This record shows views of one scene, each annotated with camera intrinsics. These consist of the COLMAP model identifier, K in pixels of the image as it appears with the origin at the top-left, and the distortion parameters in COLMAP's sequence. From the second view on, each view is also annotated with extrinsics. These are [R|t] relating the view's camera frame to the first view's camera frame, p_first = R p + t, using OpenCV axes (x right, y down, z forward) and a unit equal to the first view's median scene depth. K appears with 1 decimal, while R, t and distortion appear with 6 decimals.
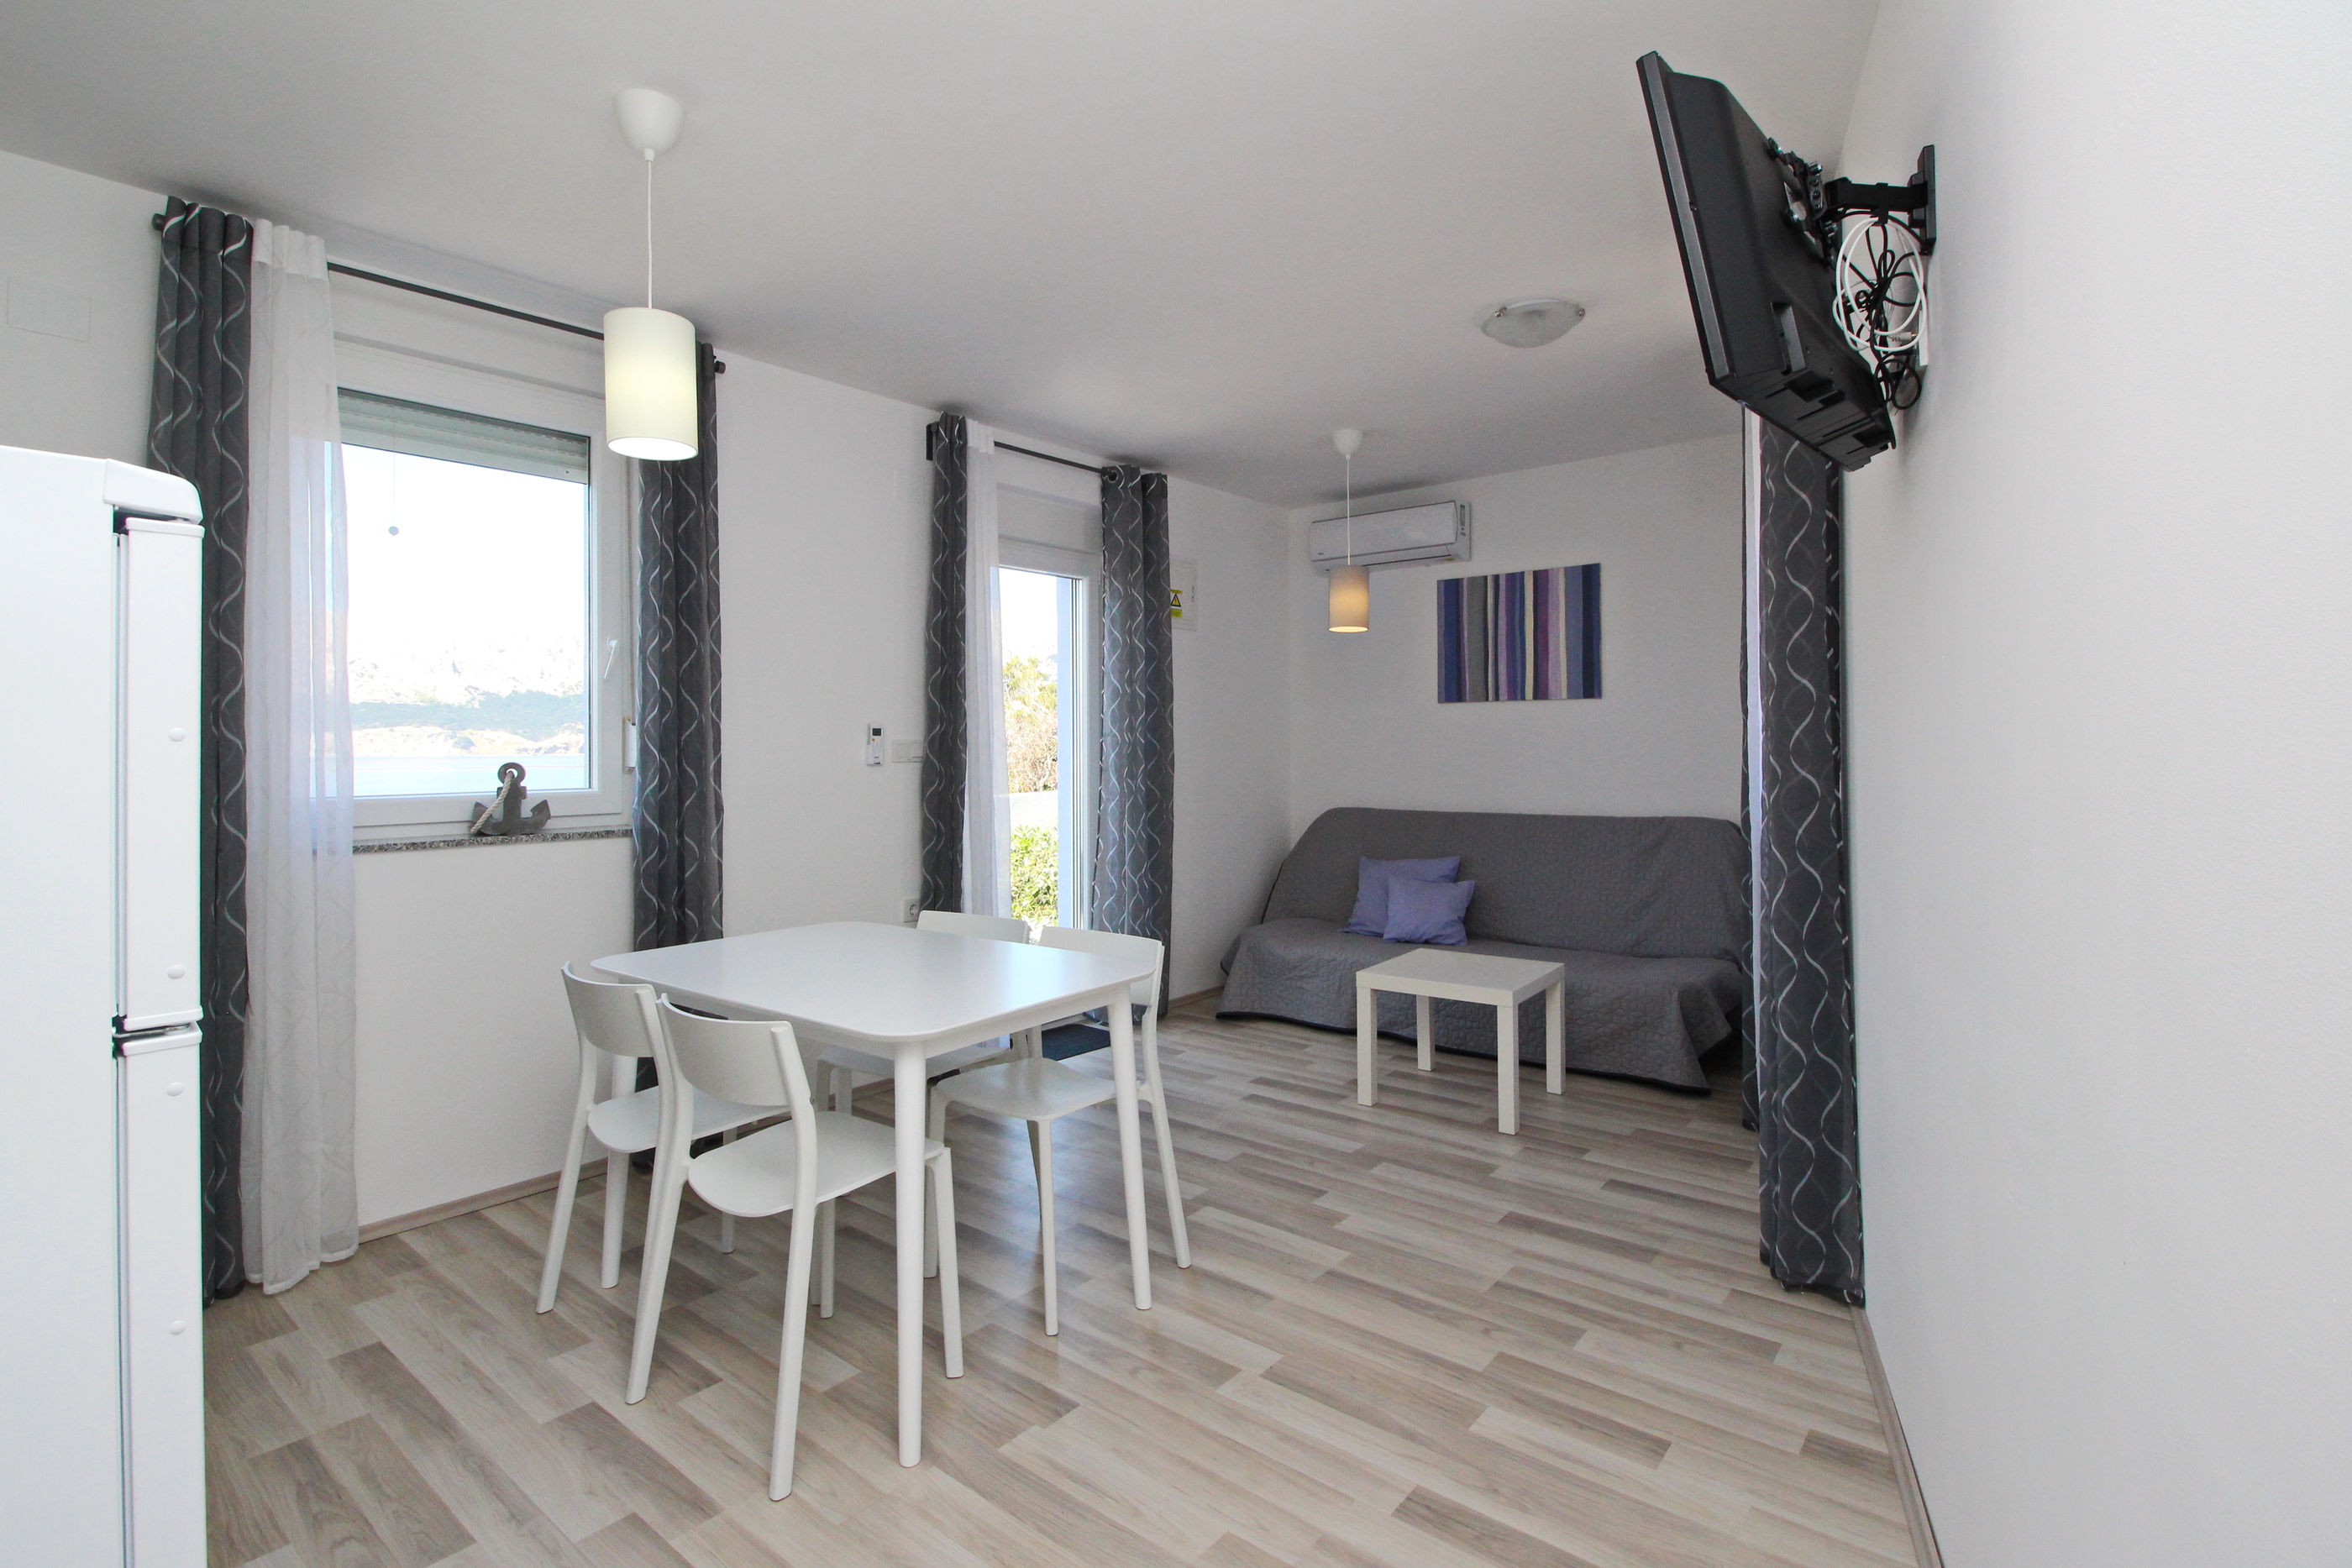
lens RADIAL K [[1209.4, 0, 1133.4], [0, 1209.4, 725.0], [0, 0, 1]] dist [0.000773, -0.000129]
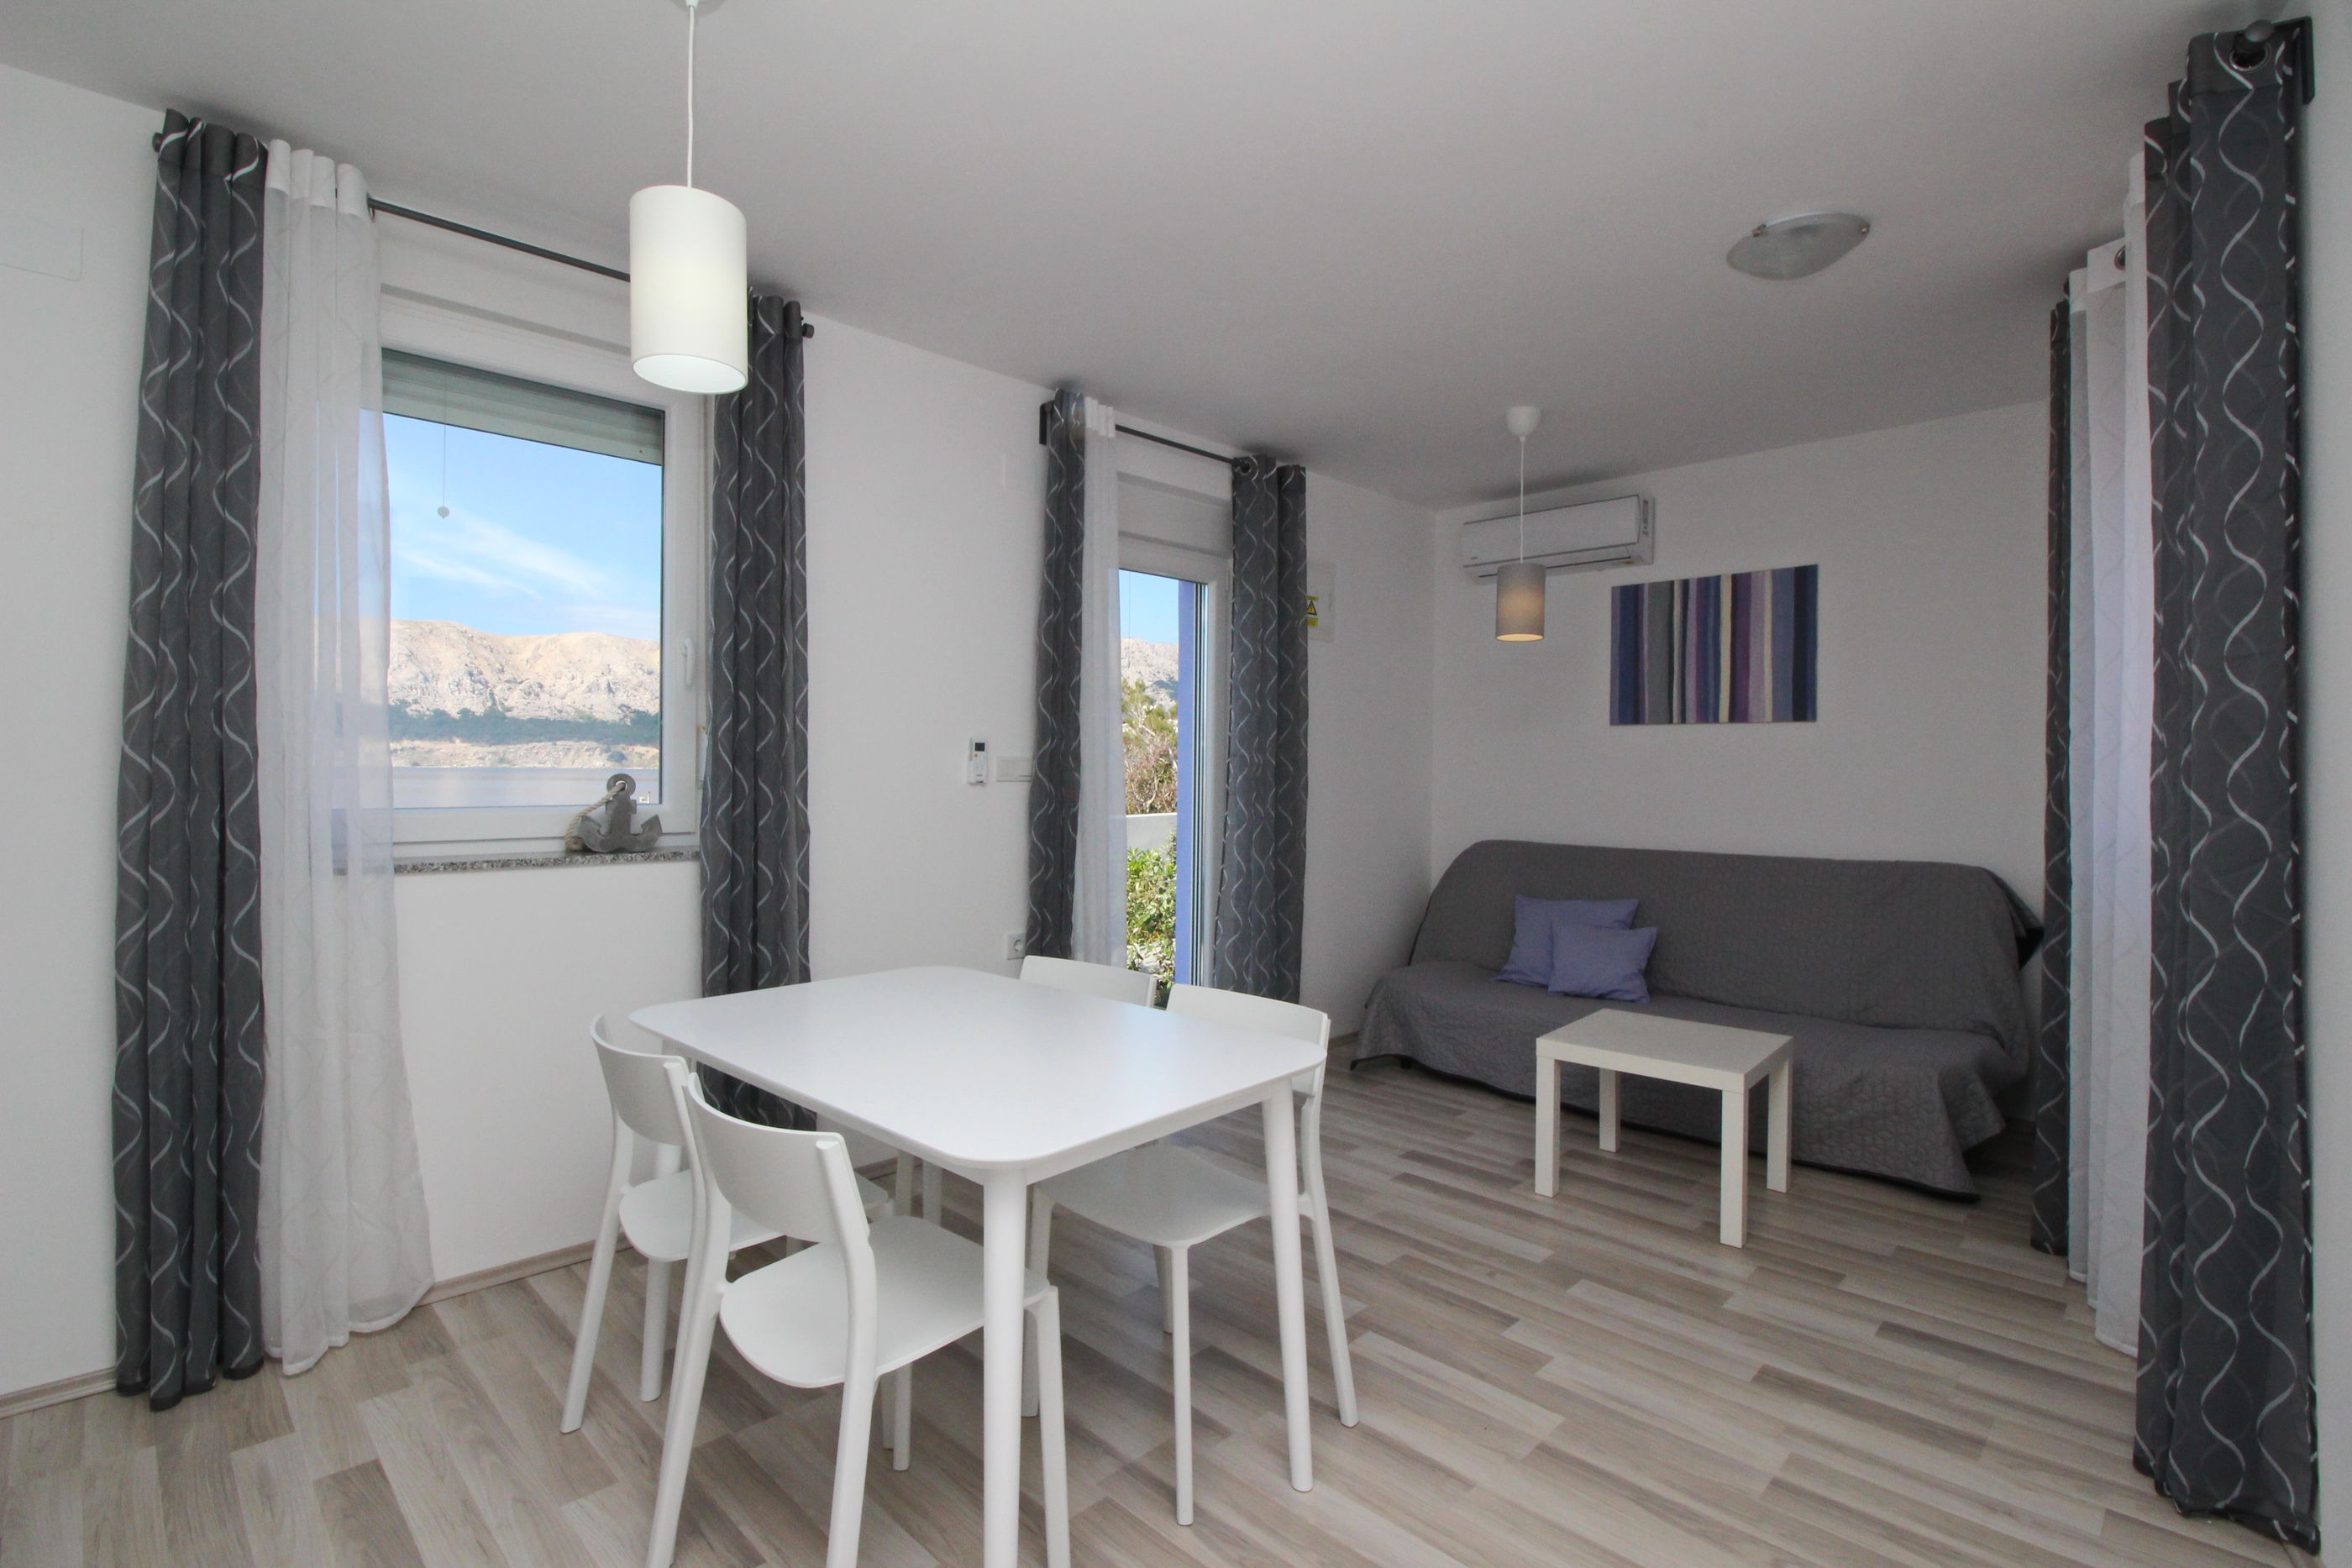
lens RADIAL K [[1115.2, 0, 1204.5], [0, 1115.2, 772.3], [0, 0, 1]] dist [-0.003226, -0.000951]
pose [[0.999664, 0.017398, -0.019220, -0.035546], [-0.017017, 0.999659, 0.019808, 0.006395], [0.019558, -0.019475, 0.999619, 0.212539]]
